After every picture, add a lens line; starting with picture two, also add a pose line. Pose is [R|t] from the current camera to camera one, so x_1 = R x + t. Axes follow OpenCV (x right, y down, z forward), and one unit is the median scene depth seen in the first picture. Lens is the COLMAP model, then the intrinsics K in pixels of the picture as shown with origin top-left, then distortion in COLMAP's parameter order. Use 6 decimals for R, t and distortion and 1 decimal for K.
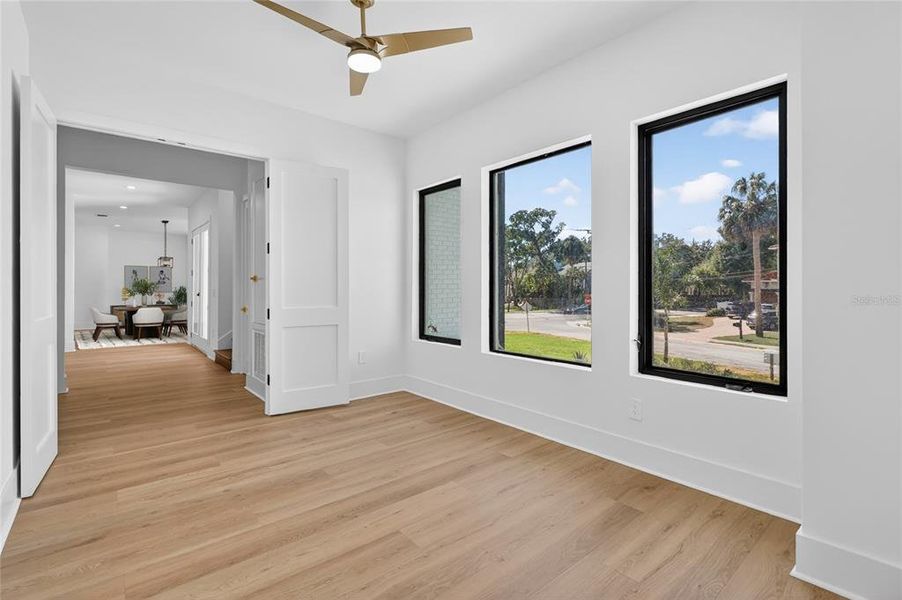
lens RADIAL K [[417.8, 0, 449.4], [0, 417.8, 290.2], [0, 0, 1]] dist [0.003479, -0.000054]
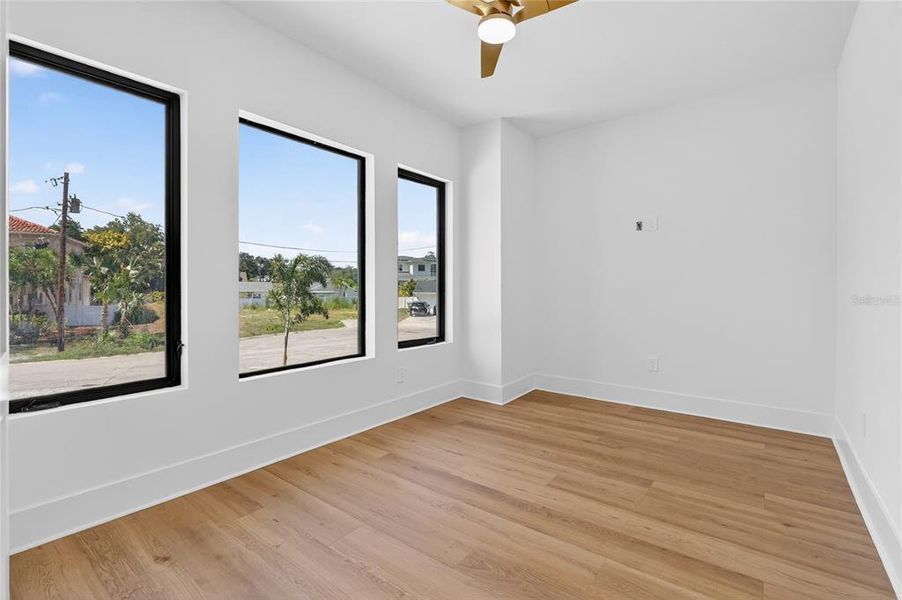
lens RADIAL K [[417.8, 0, 449.4], [0, 417.8, 290.2], [0, 0, 1]] dist [0.003479, -0.000054]
pose [[-0.213653, -0.007085, 0.976884, -1.000232], [0.006813, 0.999939, 0.008742, -0.004514], [-0.976886, 0.008523, -0.213592, 1.225955]]
